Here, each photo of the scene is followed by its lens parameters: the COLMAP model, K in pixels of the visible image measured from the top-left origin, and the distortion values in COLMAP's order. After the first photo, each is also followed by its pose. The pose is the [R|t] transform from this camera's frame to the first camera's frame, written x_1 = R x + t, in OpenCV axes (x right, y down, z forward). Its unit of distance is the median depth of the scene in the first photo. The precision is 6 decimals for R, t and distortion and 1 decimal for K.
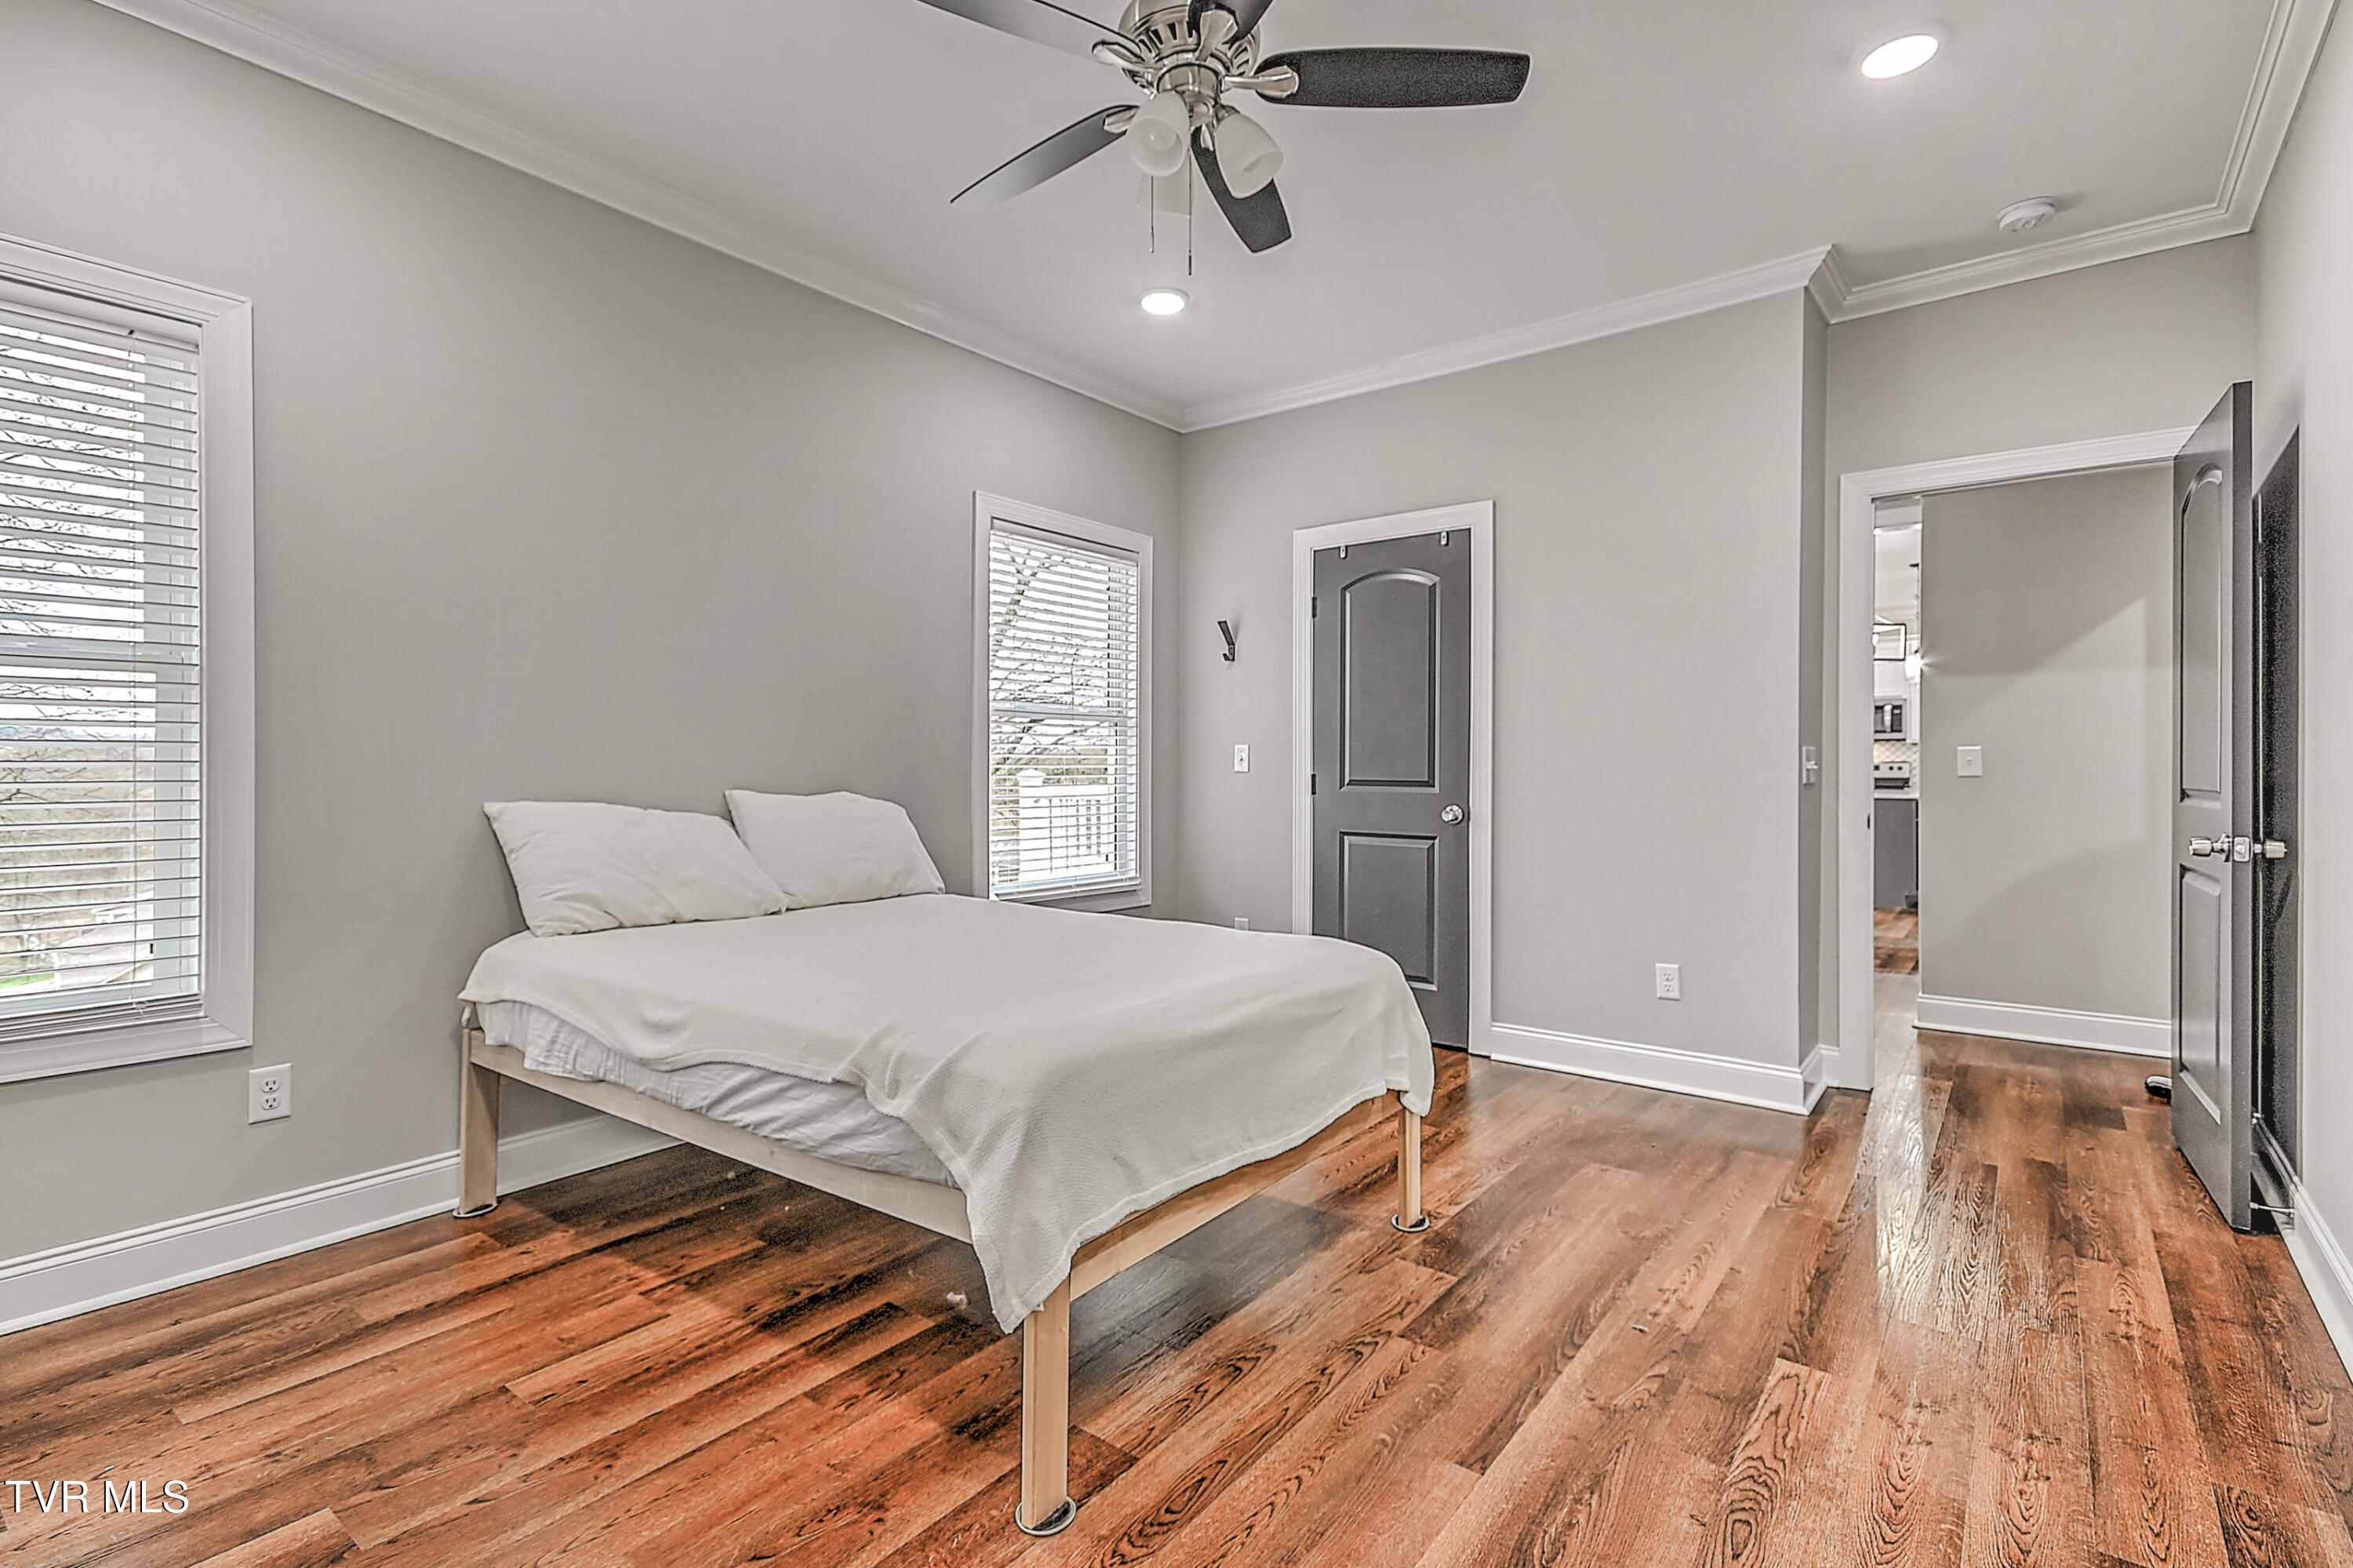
lens RADIAL K [[1080.9, 0, 1176.5], [0, 1080.9, 784.0], [0, 0, 1]] dist [0.014986, 0.000257]
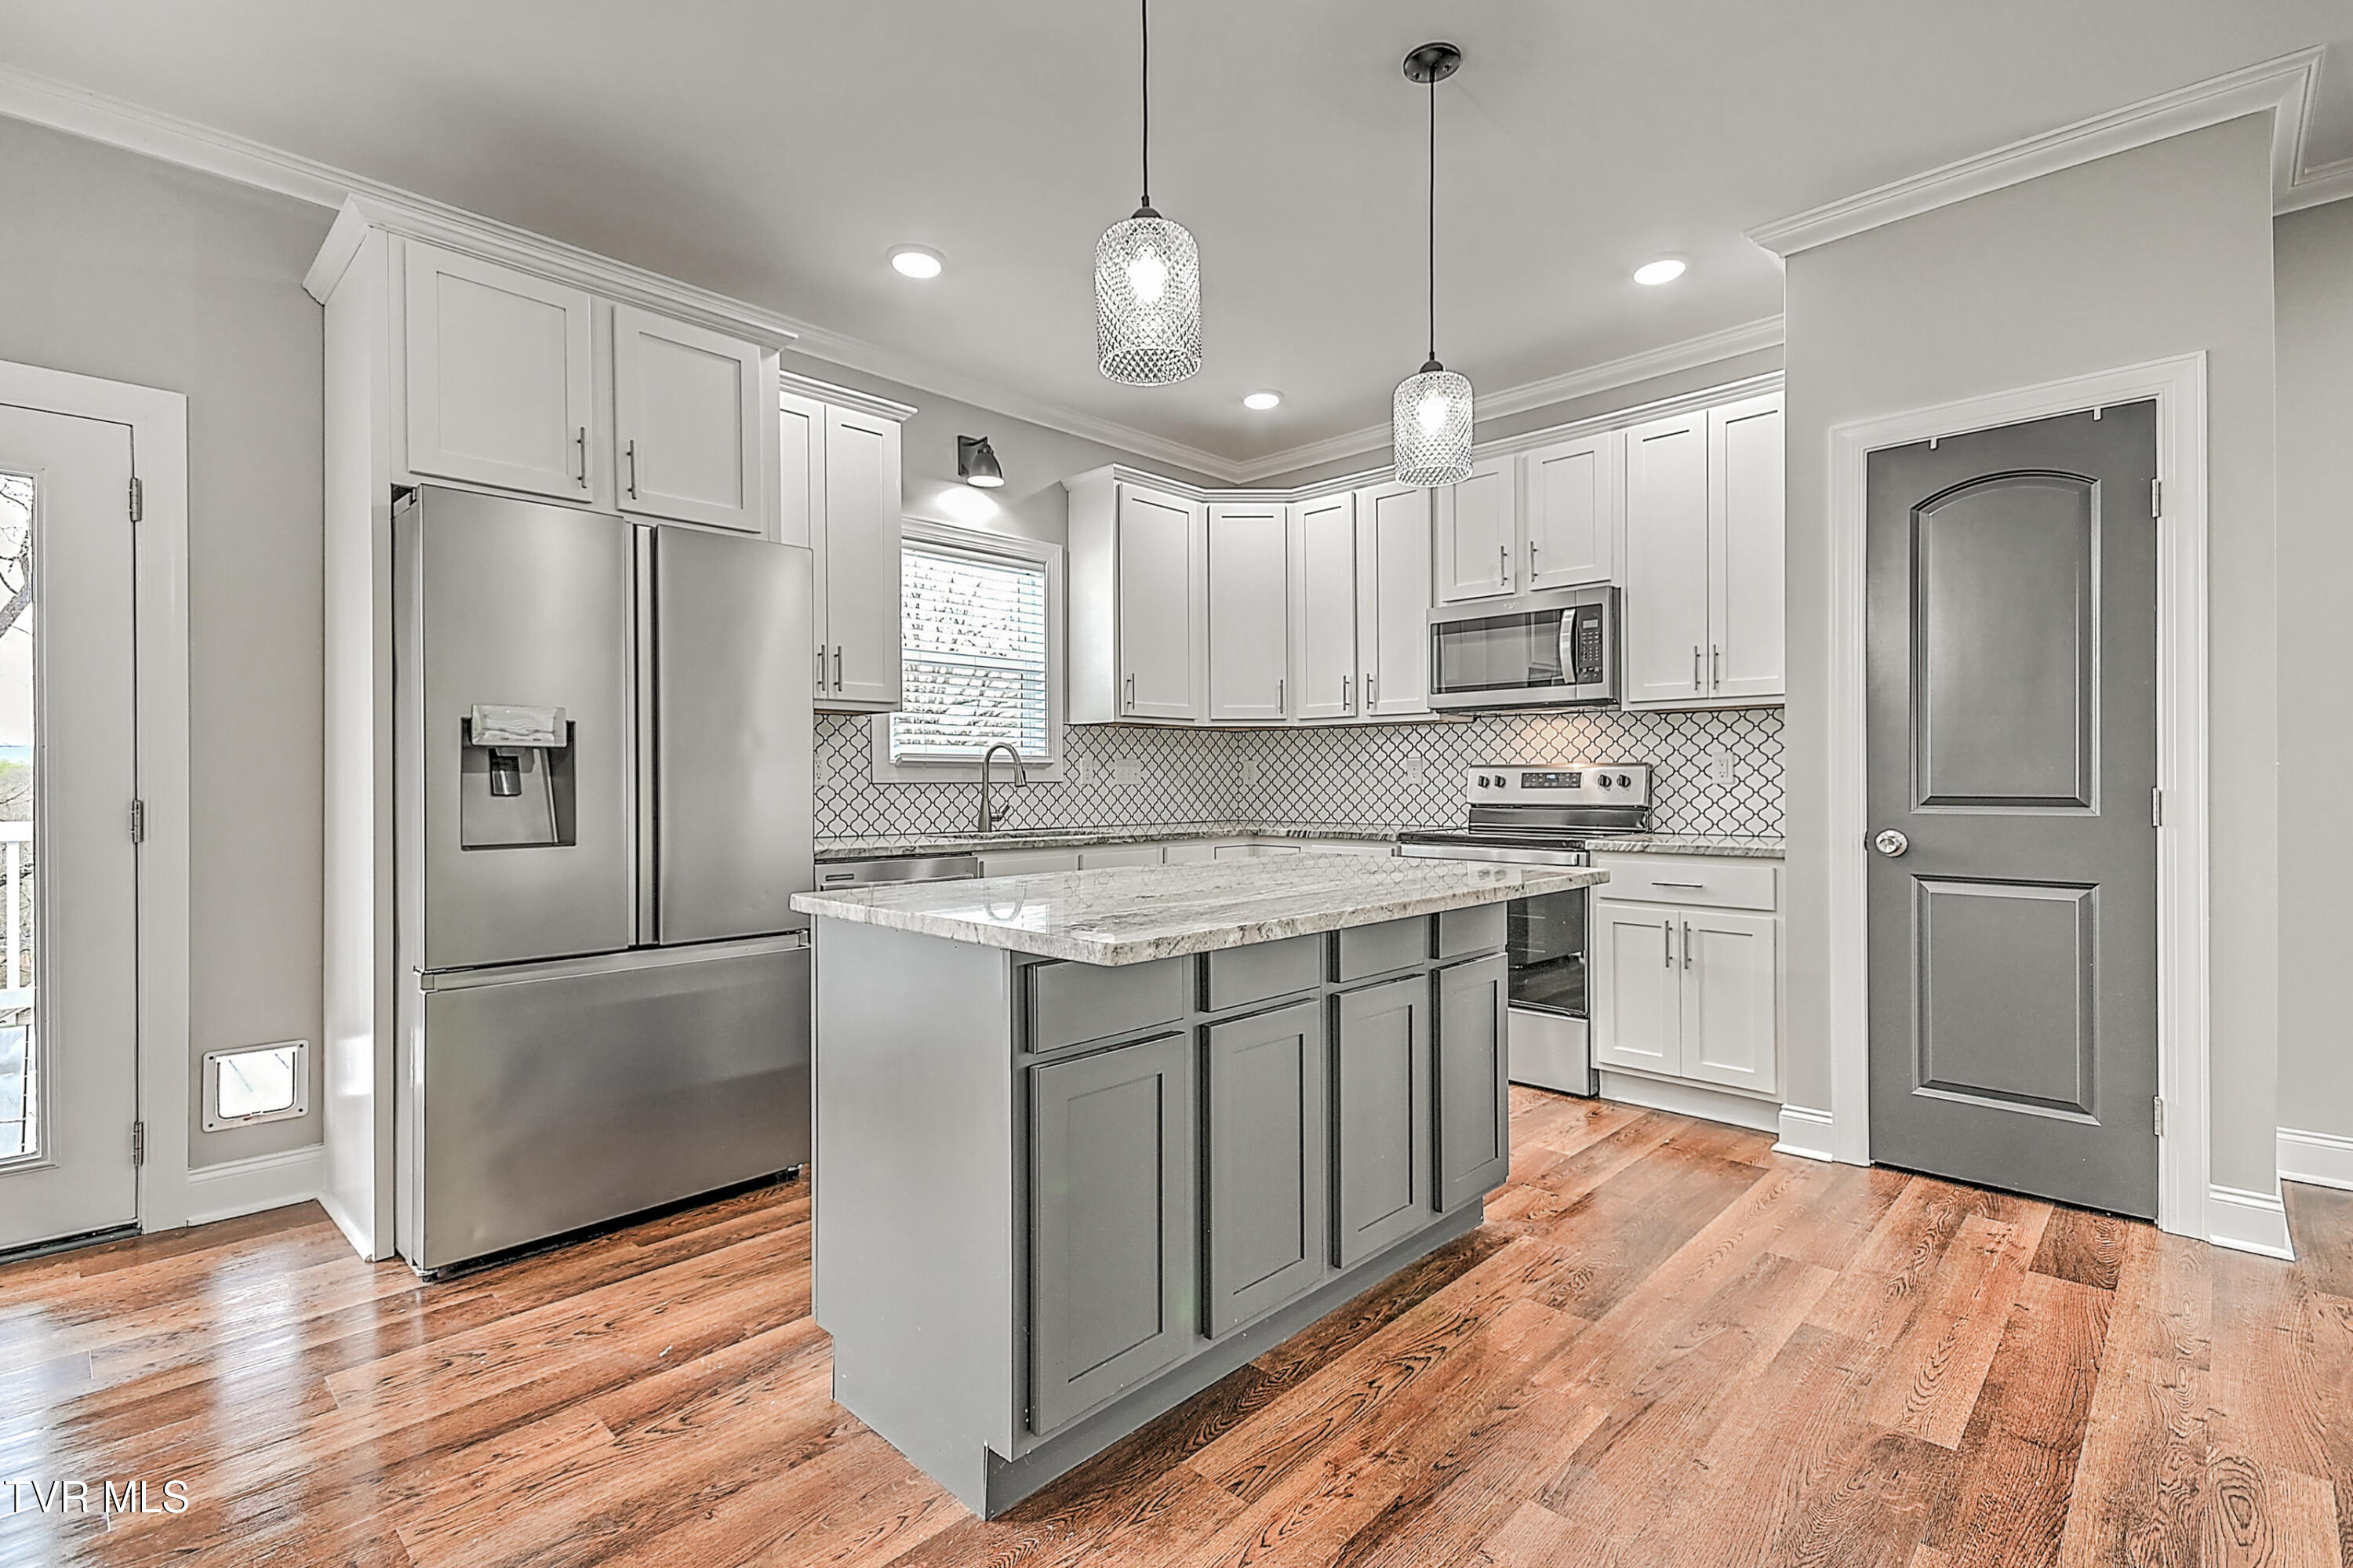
lens RADIAL K [[1080.9, 0, 1176.5], [0, 1080.9, 784.0], [0, 0, 1]] dist [0.014986, 0.000257]
pose [[0.998829, -0.004507, -0.048161, -0.268900], [0.004081, 0.999952, -0.008928, -0.006750], [0.048199, 0.008721, 0.998800, 0.330644]]
